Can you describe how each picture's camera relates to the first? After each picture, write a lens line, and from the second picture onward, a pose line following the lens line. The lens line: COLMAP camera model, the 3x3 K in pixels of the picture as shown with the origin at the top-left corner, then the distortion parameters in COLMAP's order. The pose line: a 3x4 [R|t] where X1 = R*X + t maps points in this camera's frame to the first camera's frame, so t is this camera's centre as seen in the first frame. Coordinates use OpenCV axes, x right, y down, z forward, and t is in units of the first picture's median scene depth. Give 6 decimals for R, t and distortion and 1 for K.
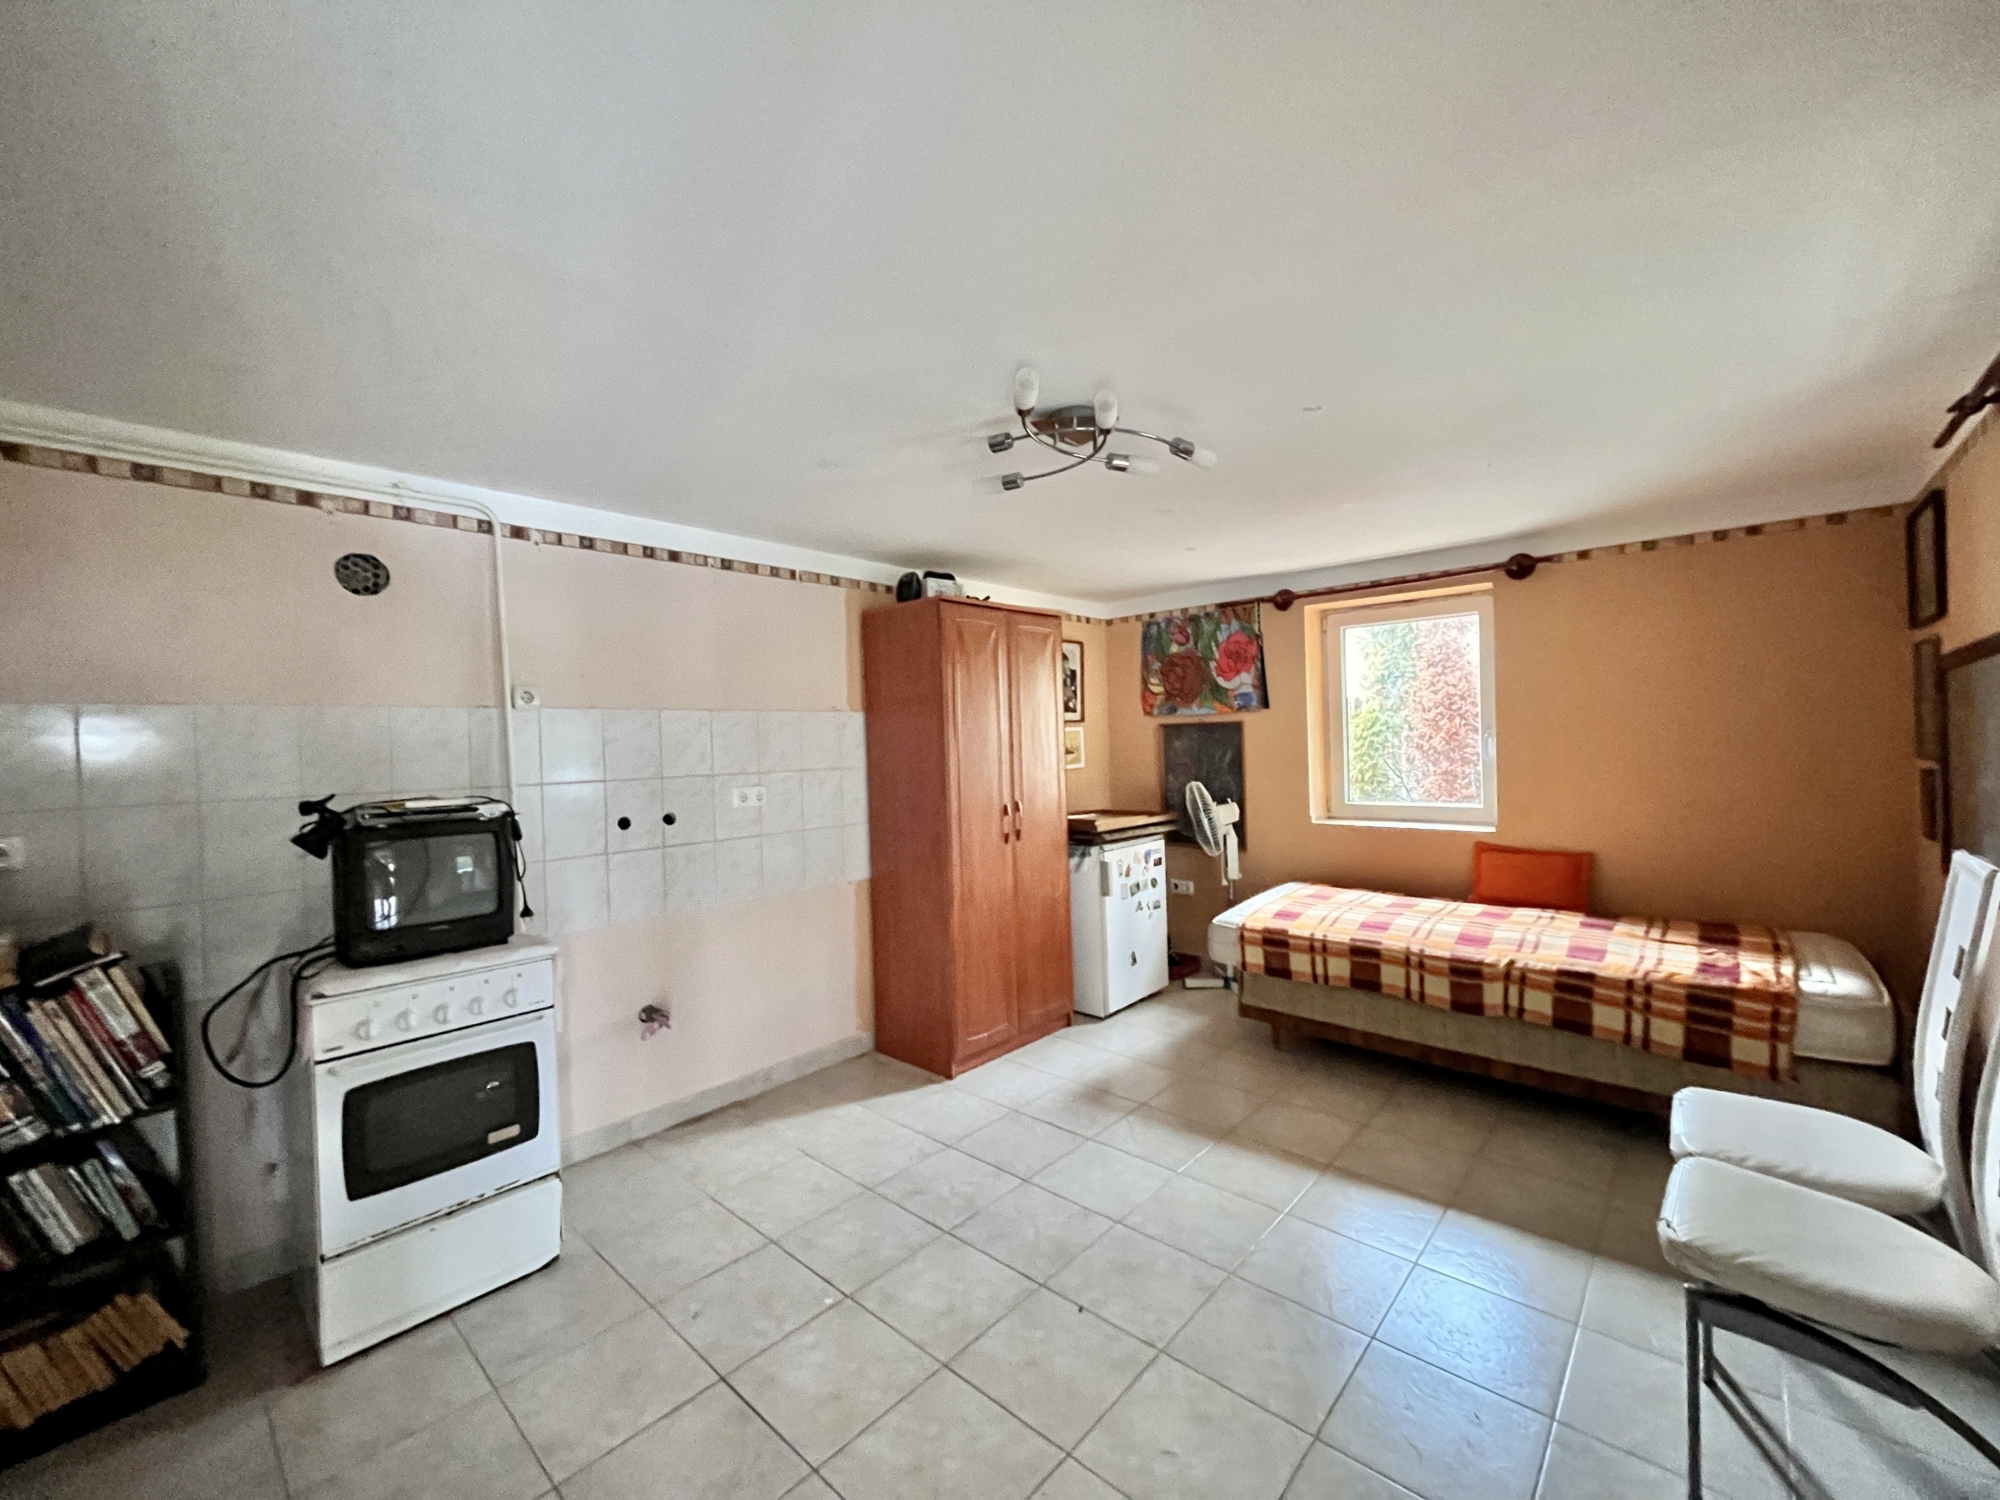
lens RADIAL K [[808.4, 0, 988.3], [0, 808.4, 741.3], [0, 0, 1]] dist [-0.003662, 0.000735]
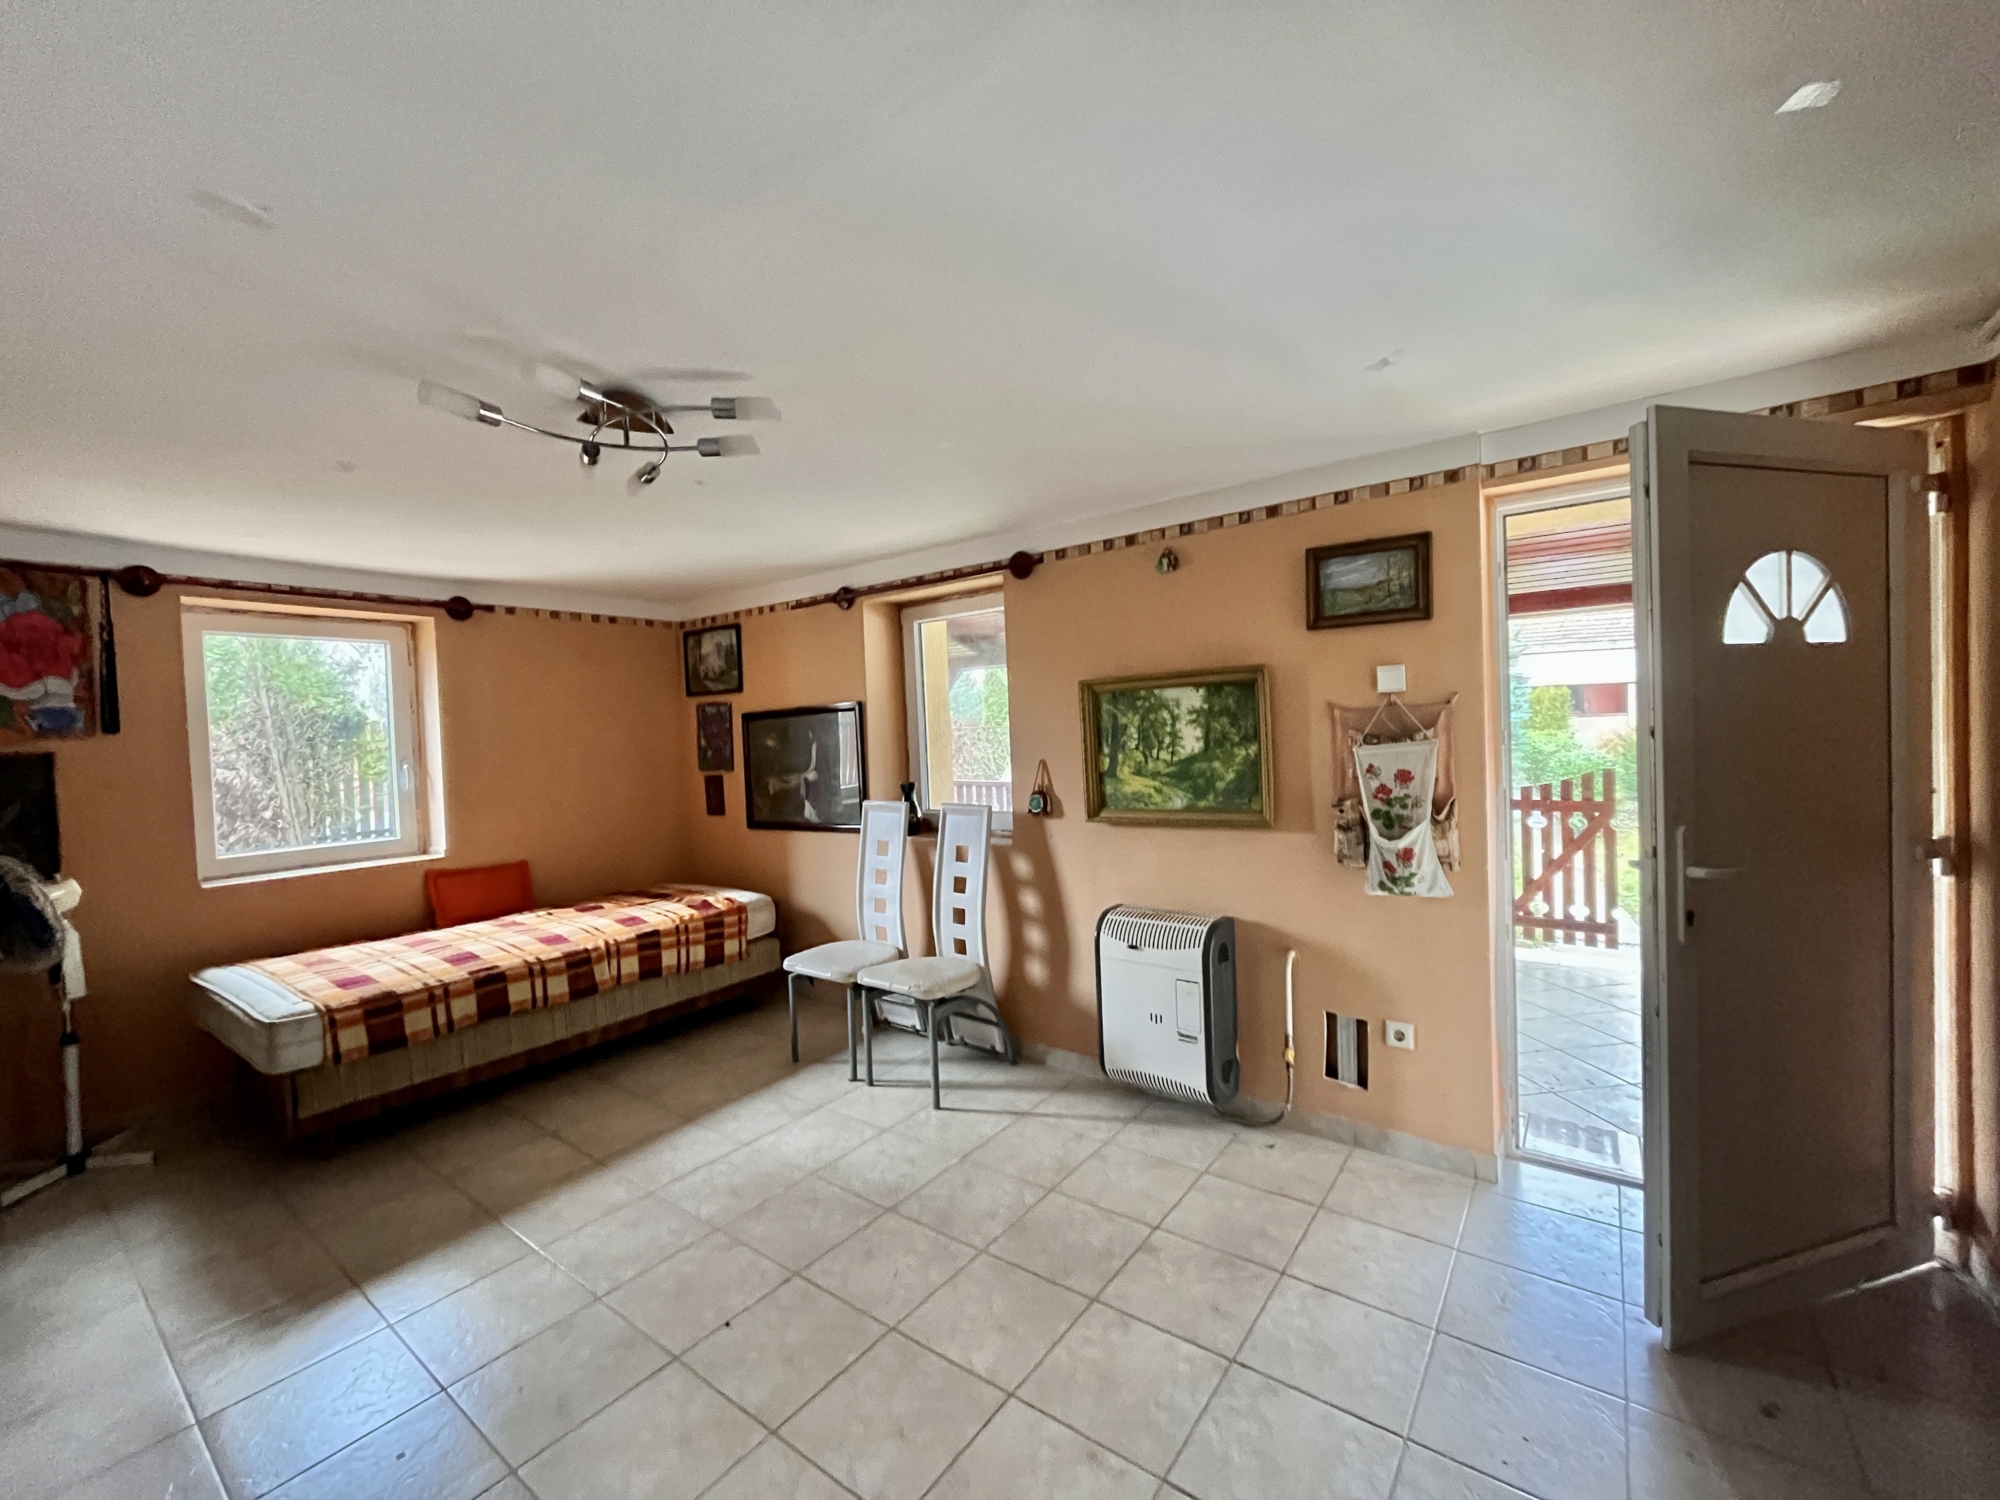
lens RADIAL K [[808.4, 0, 990.0], [0, 808.4, 755.7], [0, 0, 1]] dist [-0.003662, 0.000735]
pose [[-0.094168, 0.003218, 0.995551, -0.561381], [0.041876, 0.999123, 0.000731, 0.011570], [-0.994675, 0.041758, -0.094220, 0.462654]]
